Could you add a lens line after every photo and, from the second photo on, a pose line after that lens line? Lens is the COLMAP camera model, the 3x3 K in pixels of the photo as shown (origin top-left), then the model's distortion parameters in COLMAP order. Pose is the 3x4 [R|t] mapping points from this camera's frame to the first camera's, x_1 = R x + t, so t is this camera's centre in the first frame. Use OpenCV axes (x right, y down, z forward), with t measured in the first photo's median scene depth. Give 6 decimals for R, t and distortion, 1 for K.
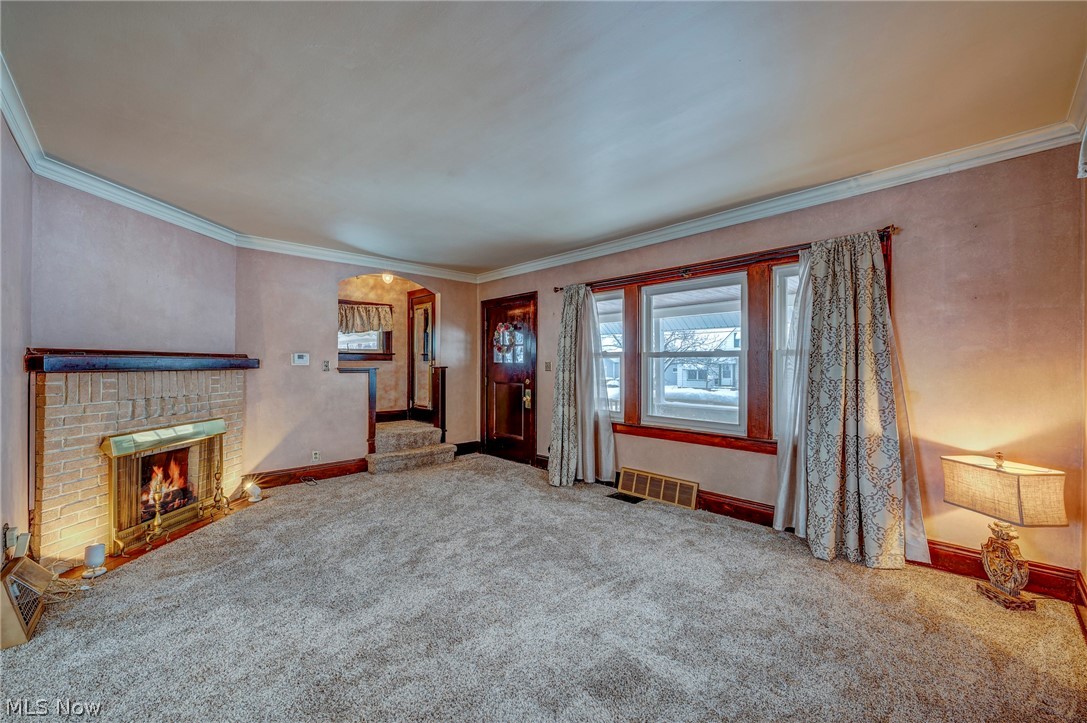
lens RADIAL K [[438.3, 0, 544.3], [0, 438.3, 362.8], [0, 0, 1]] dist [-0.000766, 0.001029]
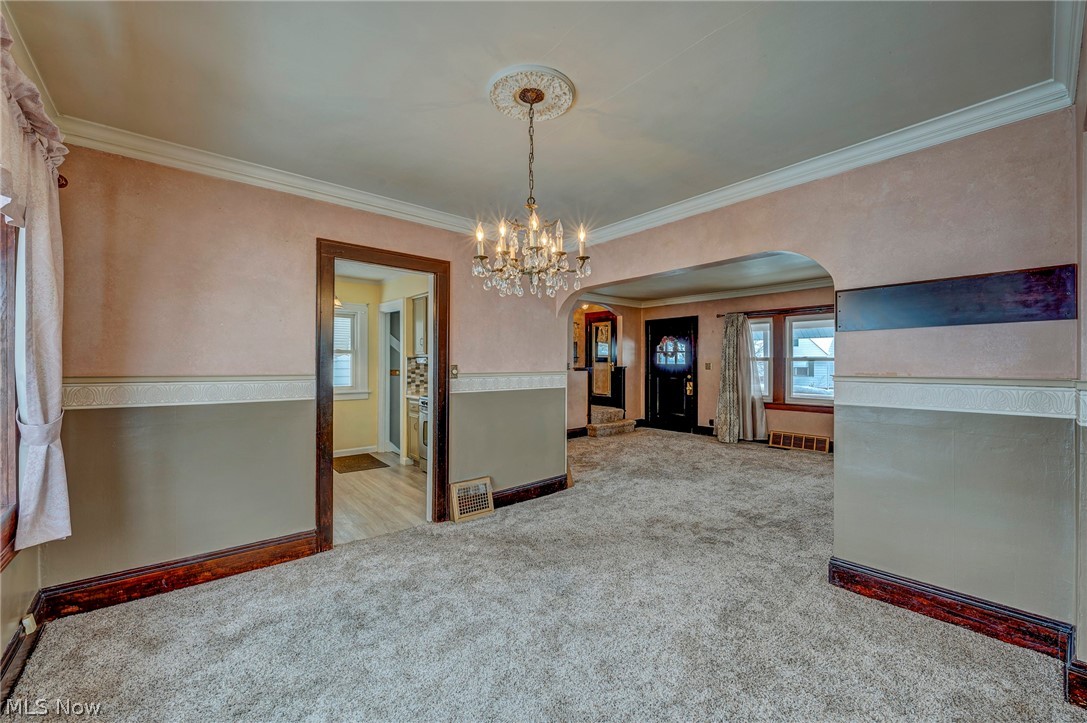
lens RADIAL K [[438.3, 0, 547.6], [0, 438.3, 360.2], [0, 0, 1]] dist [-0.000766, 0.001029]
pose [[0.998829, -0.002126, -0.048325, -0.525610], [0.001969, 0.999993, -0.003291, -0.010845], [0.048332, 0.003192, 0.998826, -0.584328]]
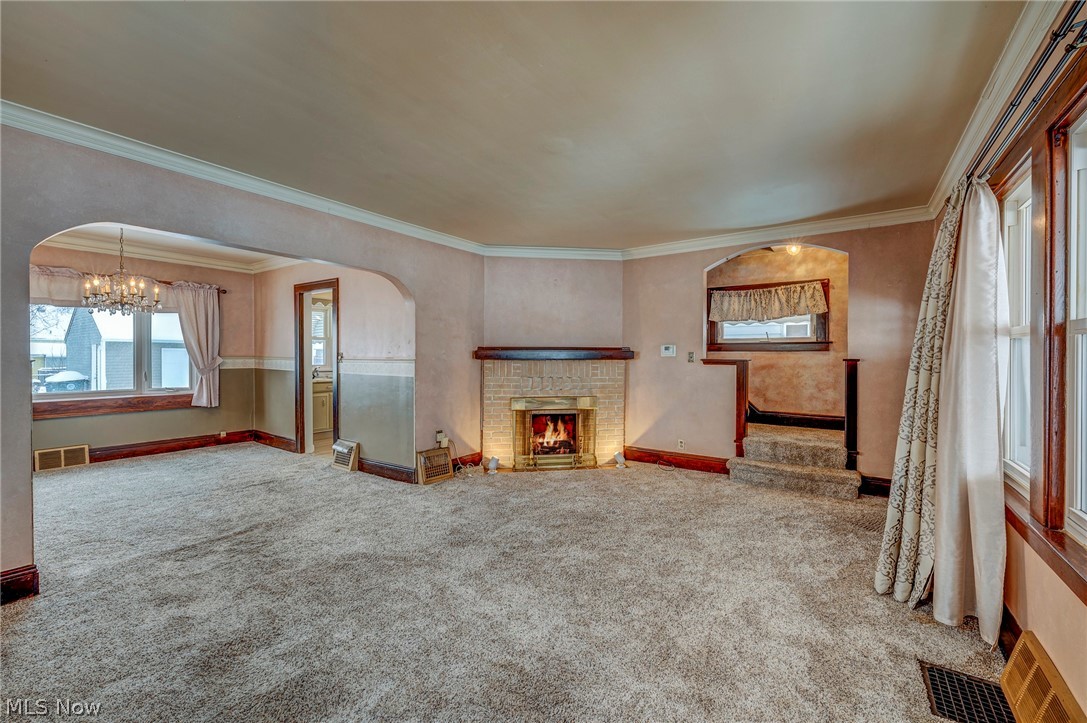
lens RADIAL K [[438.3, 0, 545.3], [0, 438.3, 360.5], [0, 0, 1]] dist [-0.000766, 0.001029]
pose [[0.192377, 0.011656, -0.981252, 0.445619], [0.002234, 0.999922, 0.012316, 0.001970], [0.981319, -0.004561, 0.192336, 0.506358]]
